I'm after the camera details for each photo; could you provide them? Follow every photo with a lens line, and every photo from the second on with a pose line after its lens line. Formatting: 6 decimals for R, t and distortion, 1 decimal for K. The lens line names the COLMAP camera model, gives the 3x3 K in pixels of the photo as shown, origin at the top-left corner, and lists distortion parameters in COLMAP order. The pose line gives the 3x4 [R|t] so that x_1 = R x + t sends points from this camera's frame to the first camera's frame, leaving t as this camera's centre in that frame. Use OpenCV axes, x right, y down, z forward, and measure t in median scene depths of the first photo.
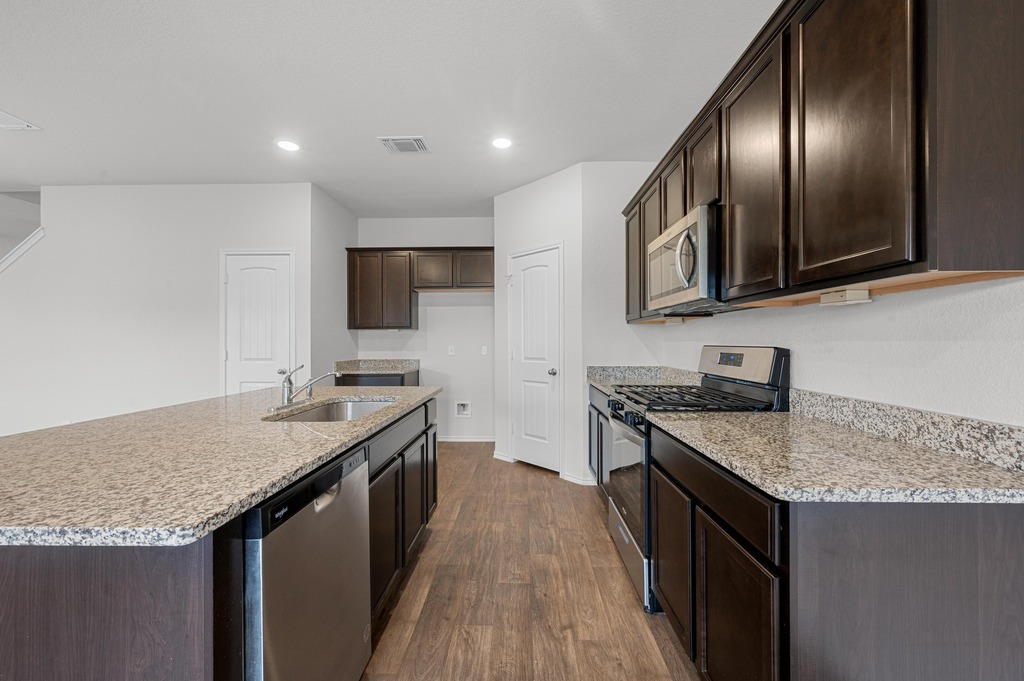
lens RADIAL K [[407.8, 0, 514.8], [0, 407.8, 341.7], [0, 0, 1]] dist [0.000184, 0.000114]
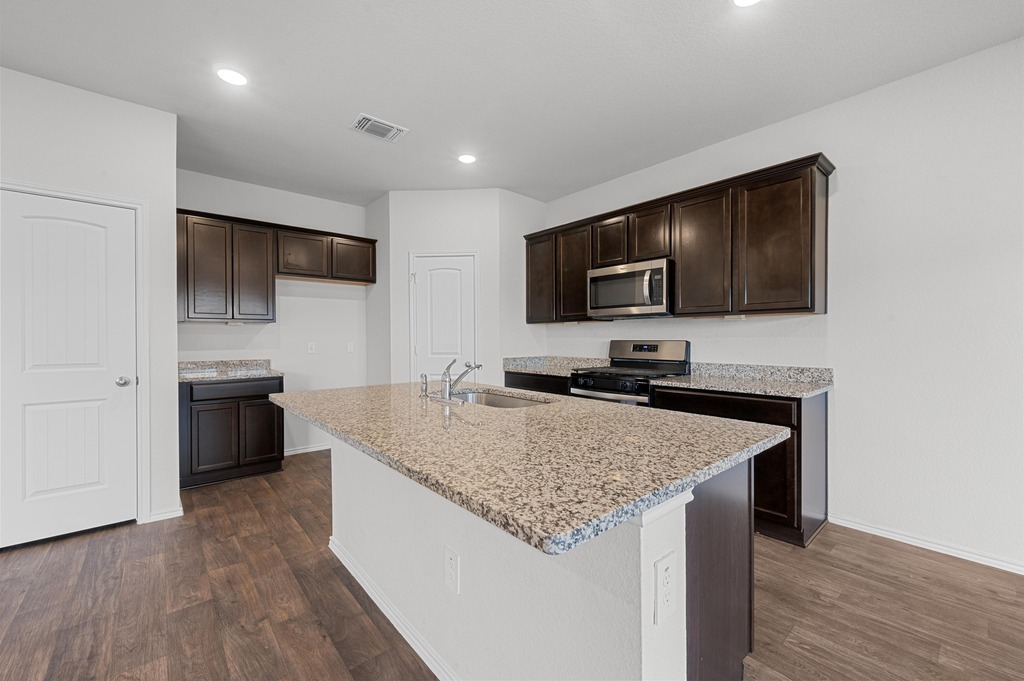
lens RADIAL K [[407.8, 0, 514.8], [0, 407.8, 341.7], [0, 0, 1]] dist [0.000184, 0.000114]
pose [[0.745783, -0.004828, 0.666171, -0.677233], [-0.001388, 0.999960, 0.008801, 0.001296], [-0.666187, -0.007488, 0.745747, 0.074178]]
